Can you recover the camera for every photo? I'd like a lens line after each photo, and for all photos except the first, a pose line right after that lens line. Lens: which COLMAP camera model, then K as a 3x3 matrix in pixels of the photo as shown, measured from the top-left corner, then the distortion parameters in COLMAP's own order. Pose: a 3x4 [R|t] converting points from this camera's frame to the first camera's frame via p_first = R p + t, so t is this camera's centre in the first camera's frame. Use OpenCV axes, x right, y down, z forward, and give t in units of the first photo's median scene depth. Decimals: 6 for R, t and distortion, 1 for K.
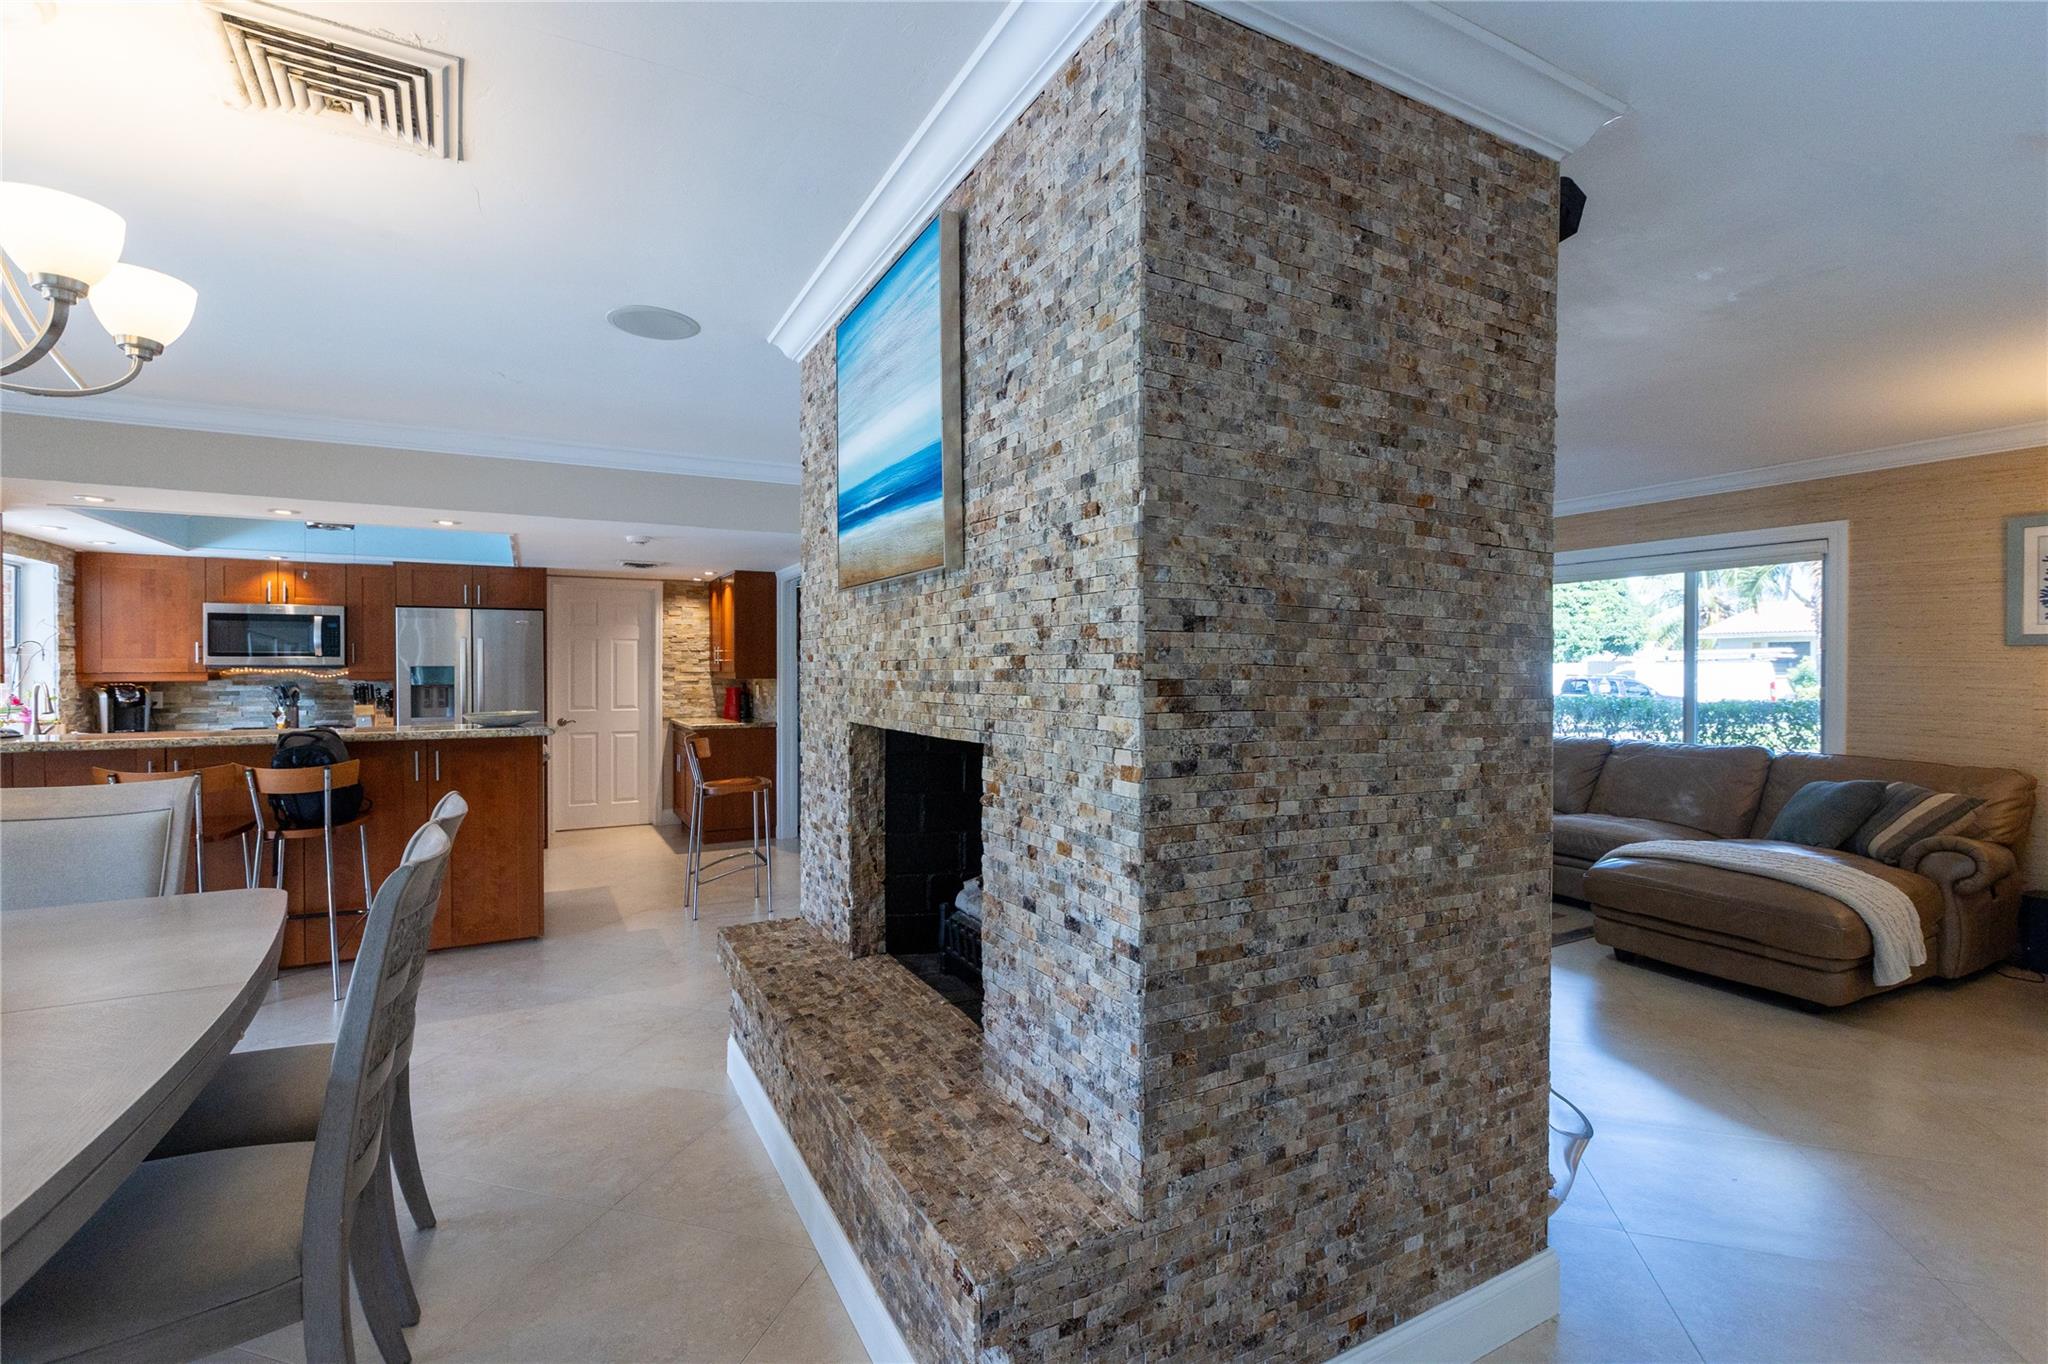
lens RADIAL K [[908.4, 0, 1013.2], [0, 908.4, 676.1], [0, 0, 1]] dist [0.001472, -0.004075]
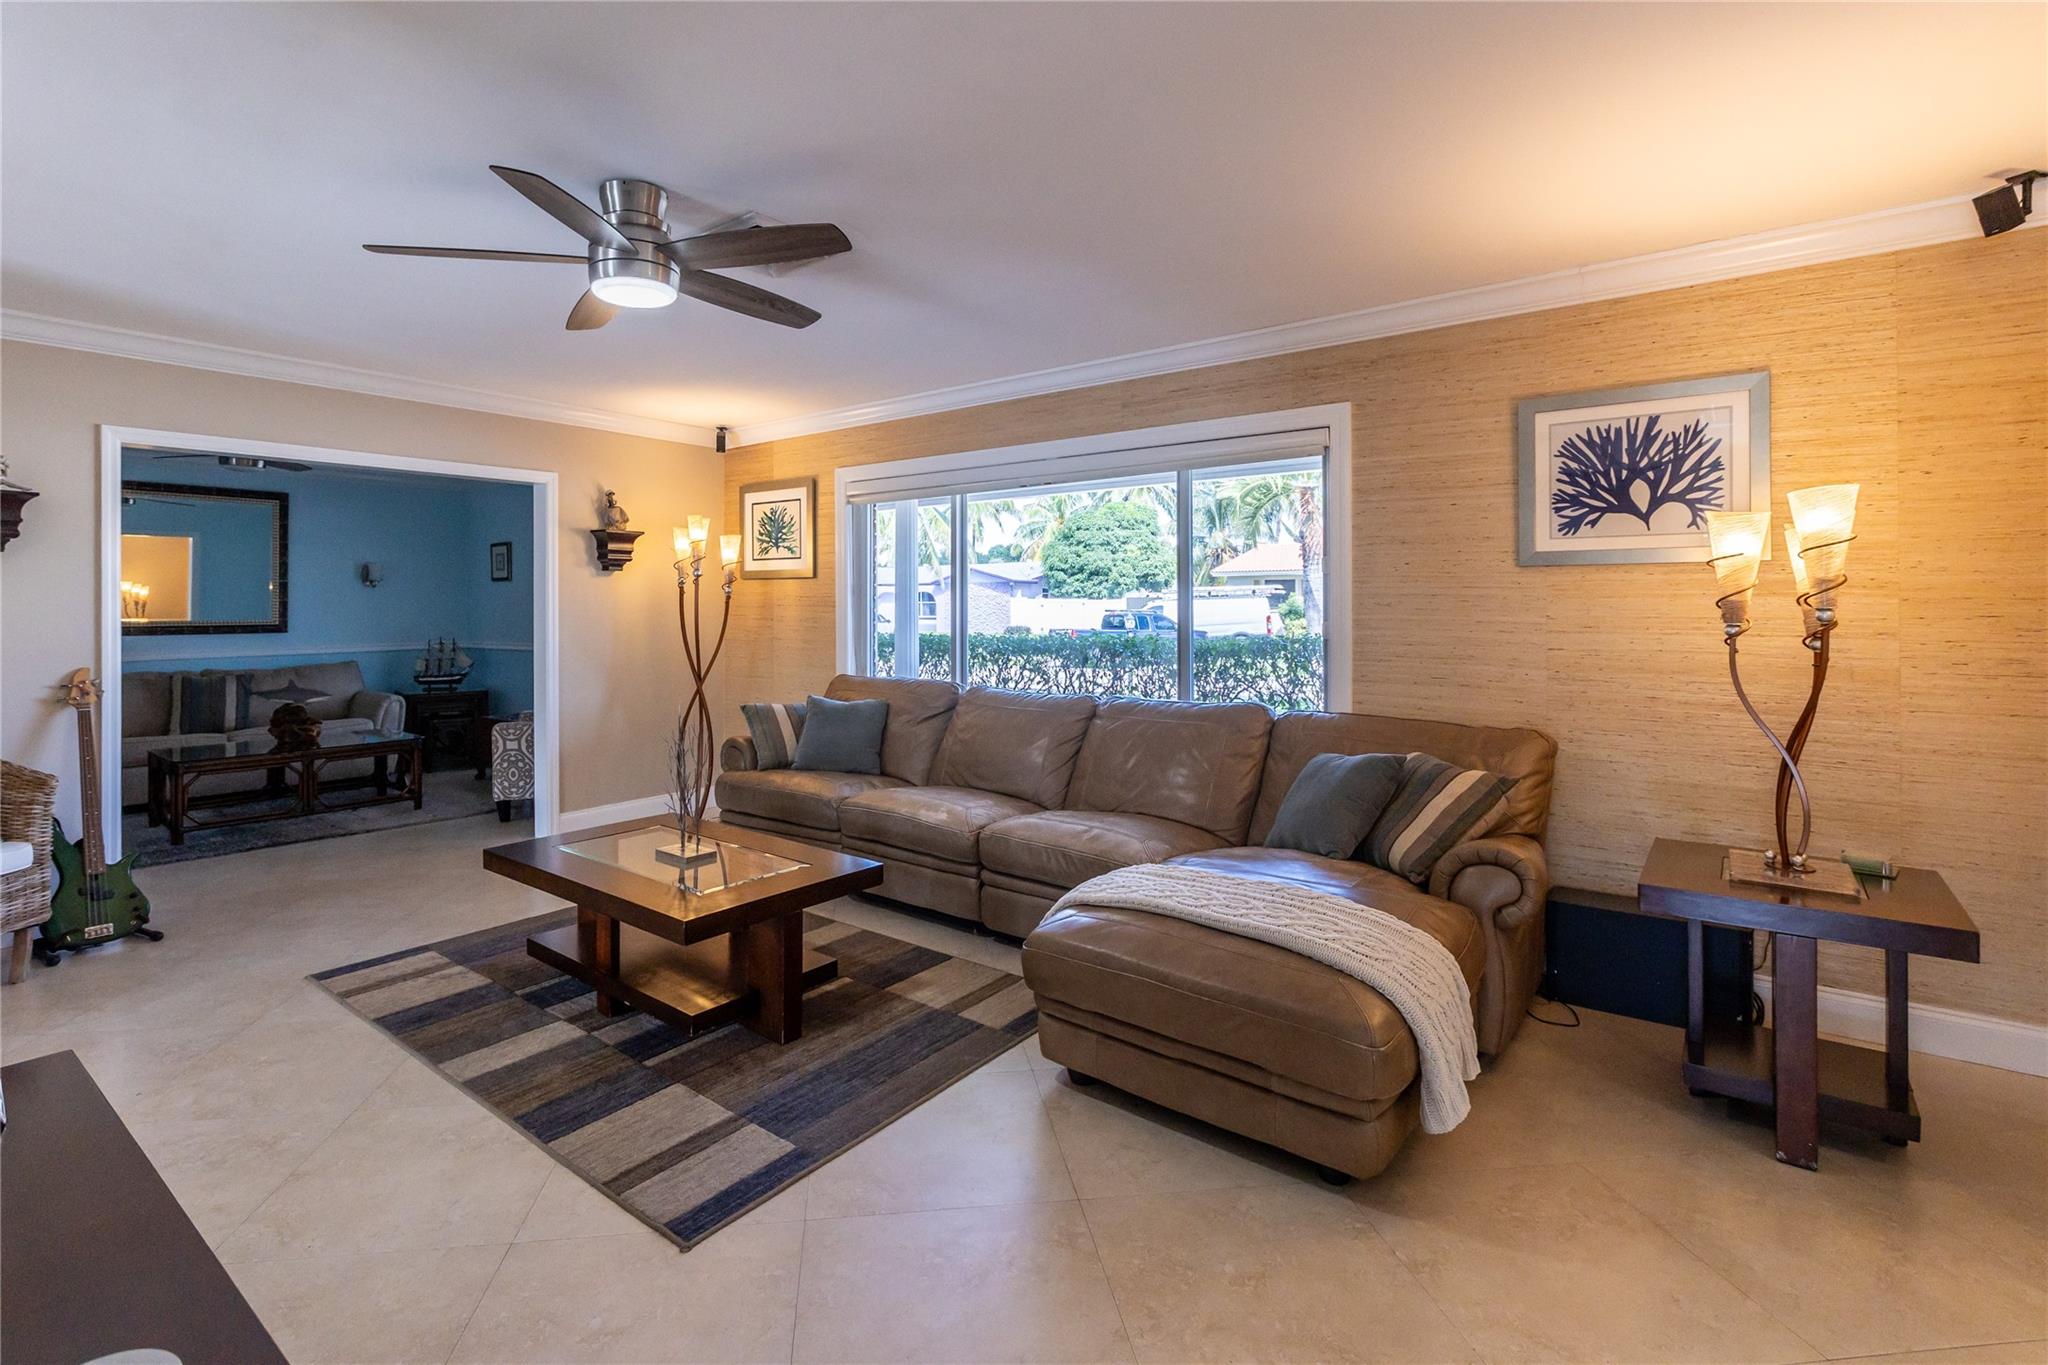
lens RADIAL K [[968.7, 0, 975.6], [0, 968.7, 601.4], [0, 0, 1]] dist [-0.000328, 0.000890]
pose [[0.919639, -0.002075, 0.392760, 0.348557], [0.007238, 0.999906, -0.011665, 0.002199], [-0.392699, 0.013570, 0.919567, 0.422755]]
